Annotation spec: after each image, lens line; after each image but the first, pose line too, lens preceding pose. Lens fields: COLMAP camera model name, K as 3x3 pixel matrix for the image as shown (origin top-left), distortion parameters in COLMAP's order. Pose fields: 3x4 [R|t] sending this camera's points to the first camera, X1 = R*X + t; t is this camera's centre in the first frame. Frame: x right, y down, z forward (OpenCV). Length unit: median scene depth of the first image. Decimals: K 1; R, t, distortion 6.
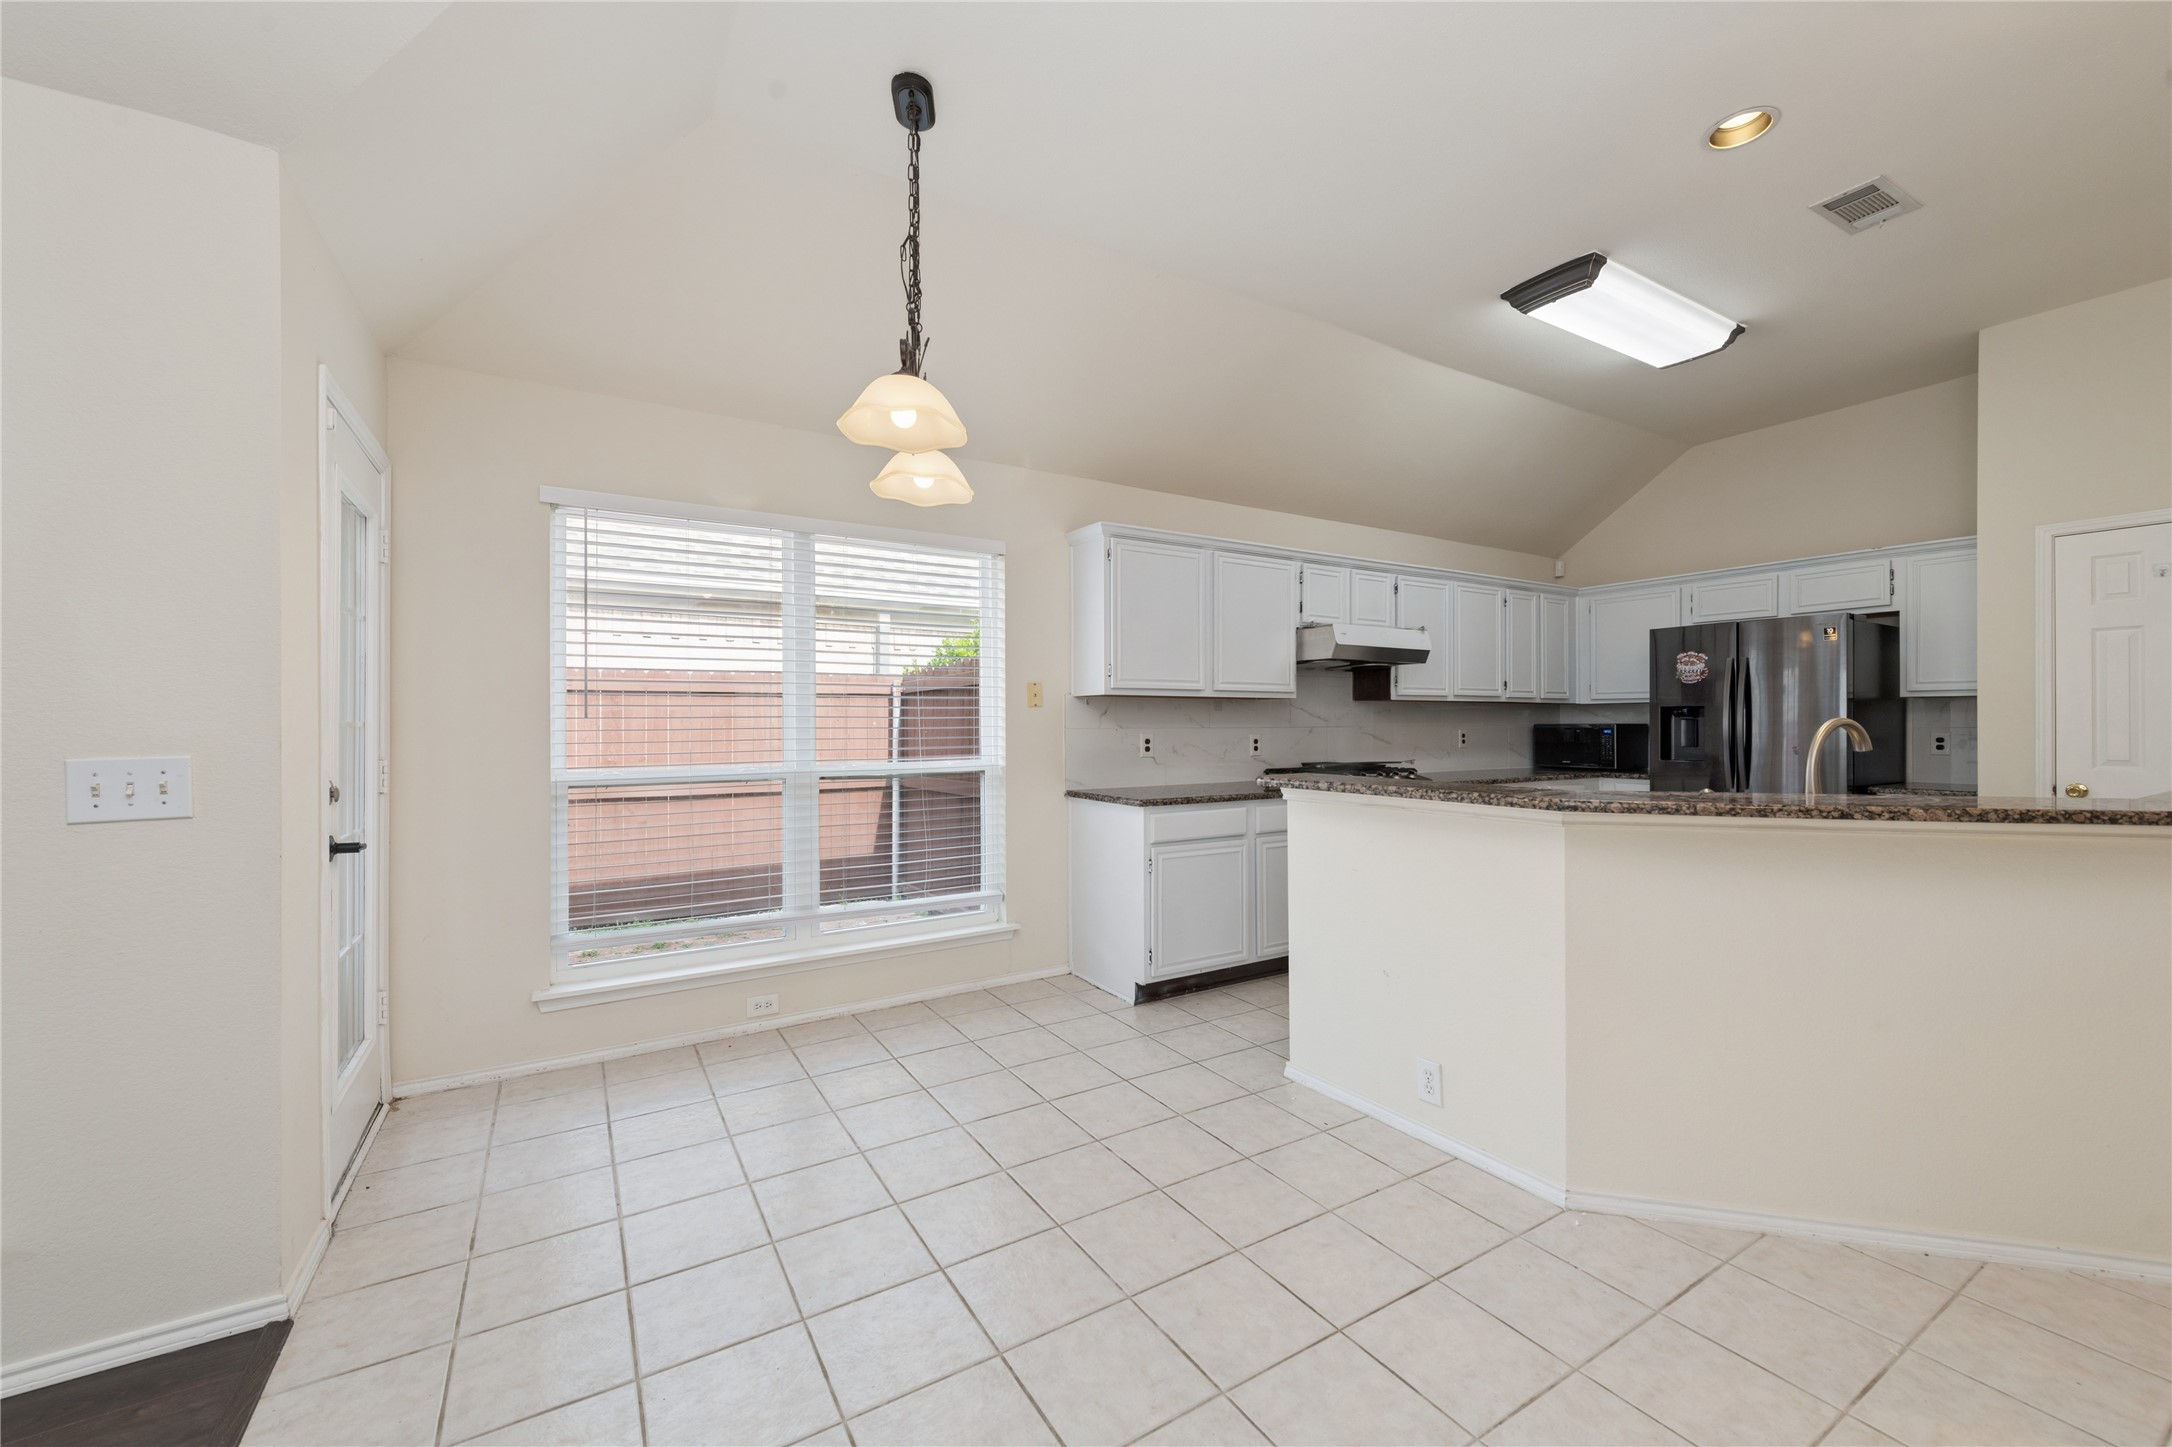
lens RADIAL K [[866.1, 0, 1088.7], [0, 866.1, 722.2], [0, 0, 1]] dist [0.000820, 0.000009]
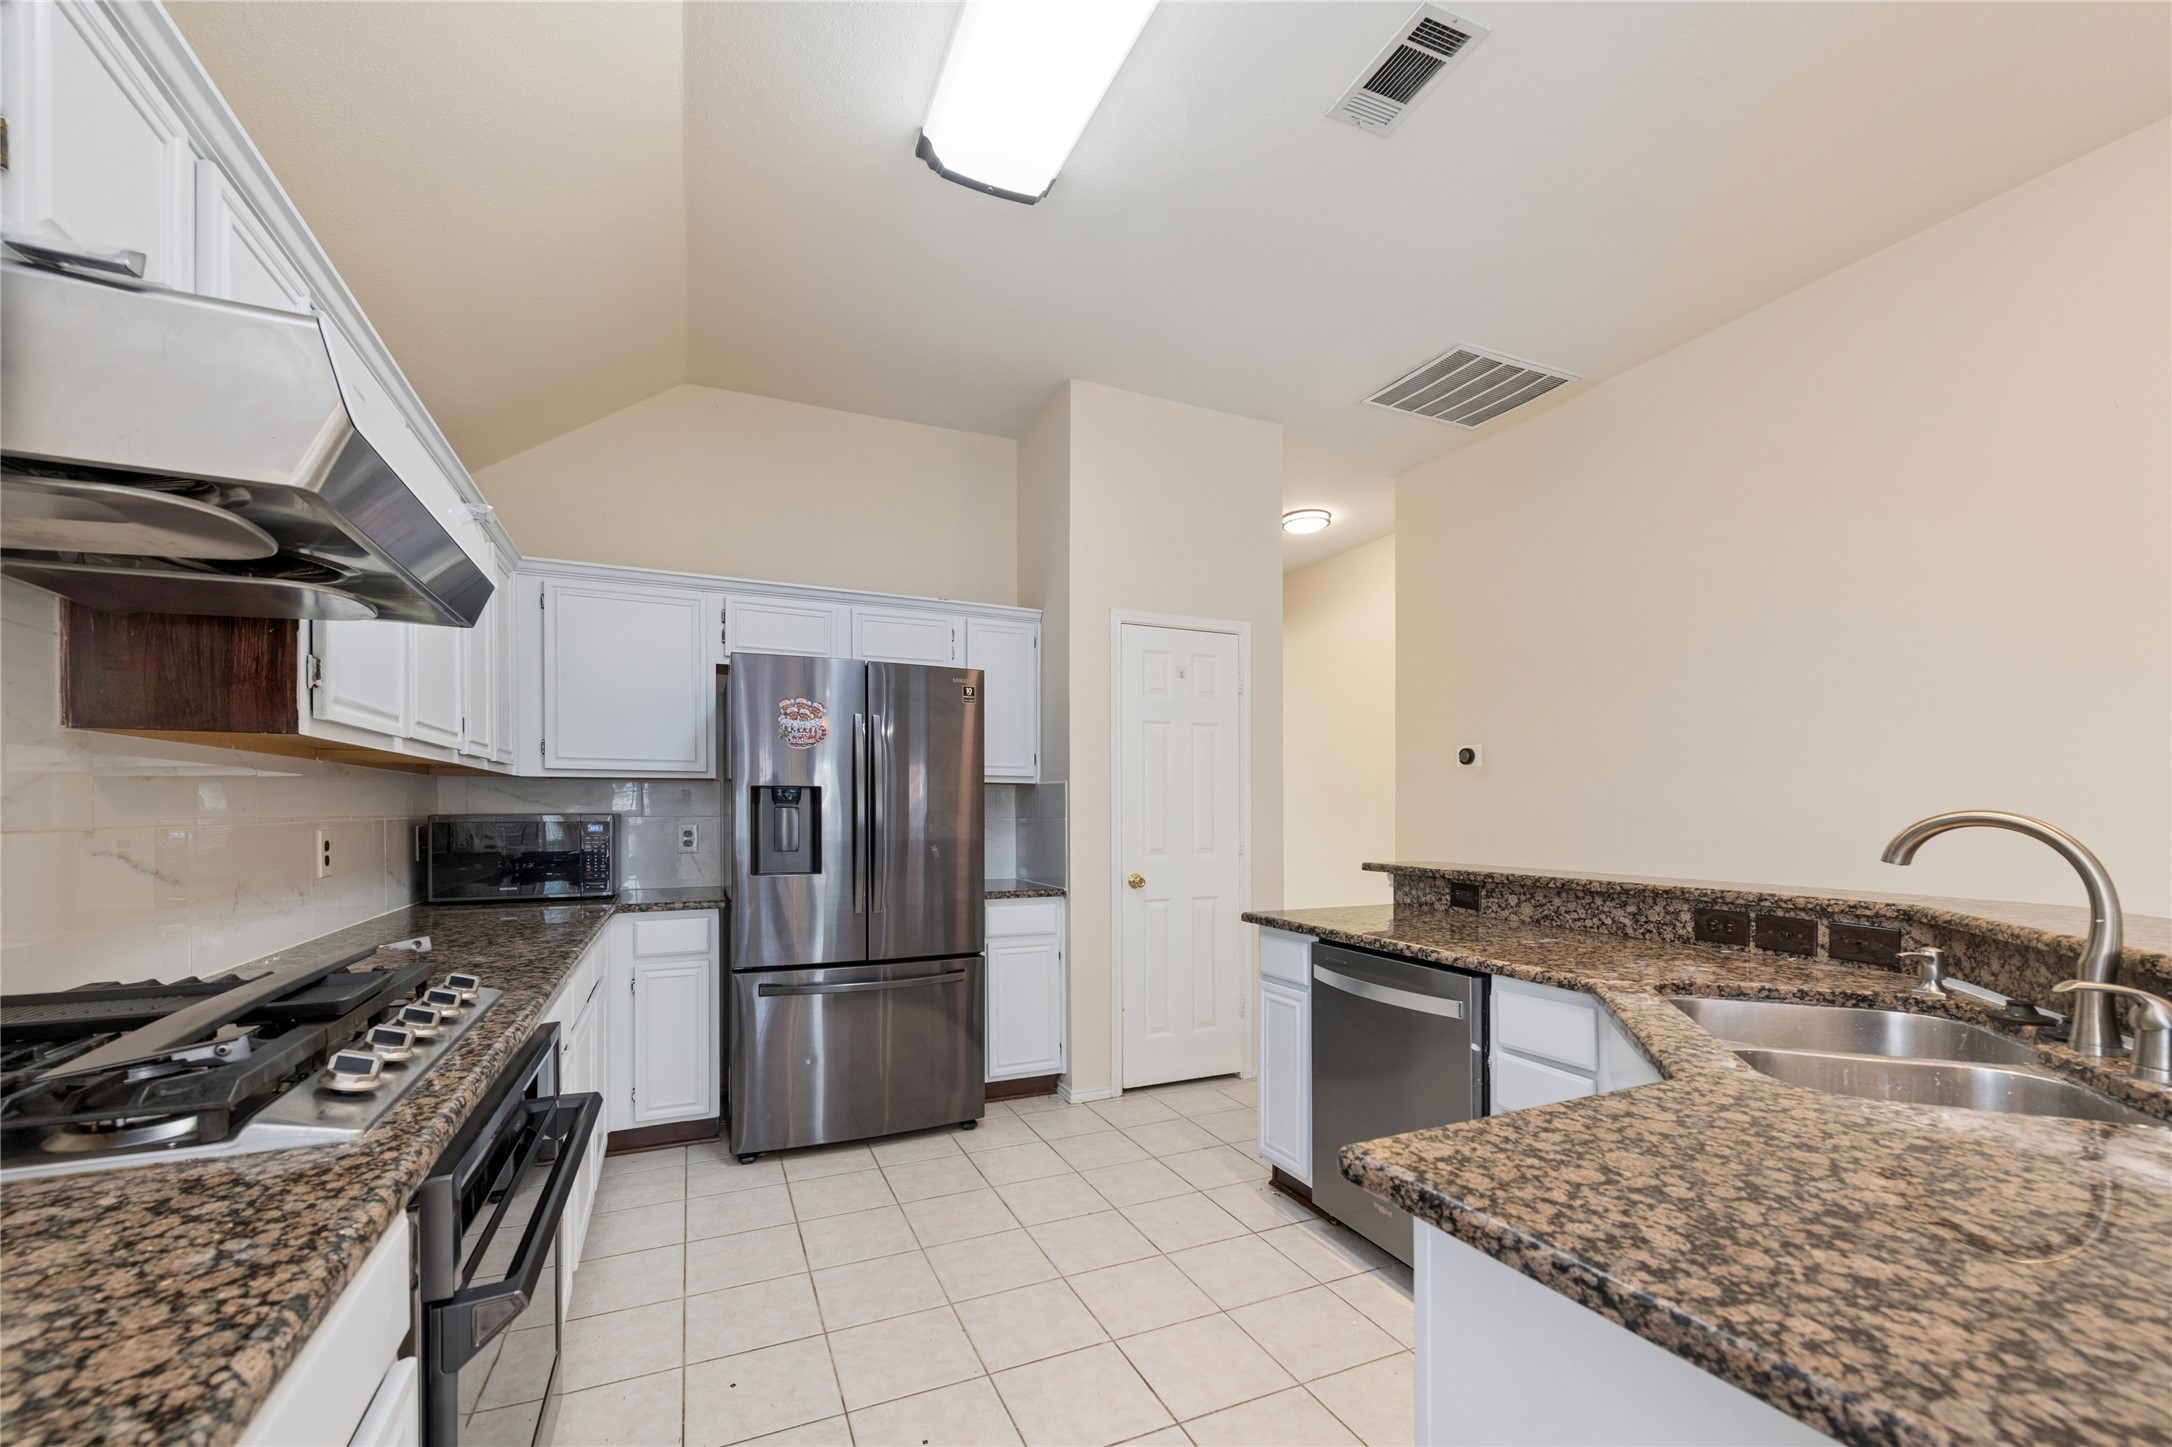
lens RADIAL K [[866.1, 0, 1088.0], [0, 866.1, 805.6], [0, 0, 1]] dist [0.000820, 0.000009]
pose [[0.128012, 0.003187, 0.991767, 0.110984], [-0.002261, 0.999993, -0.002921, -0.003568], [-0.991770, -0.001868, 0.128019, 0.717892]]
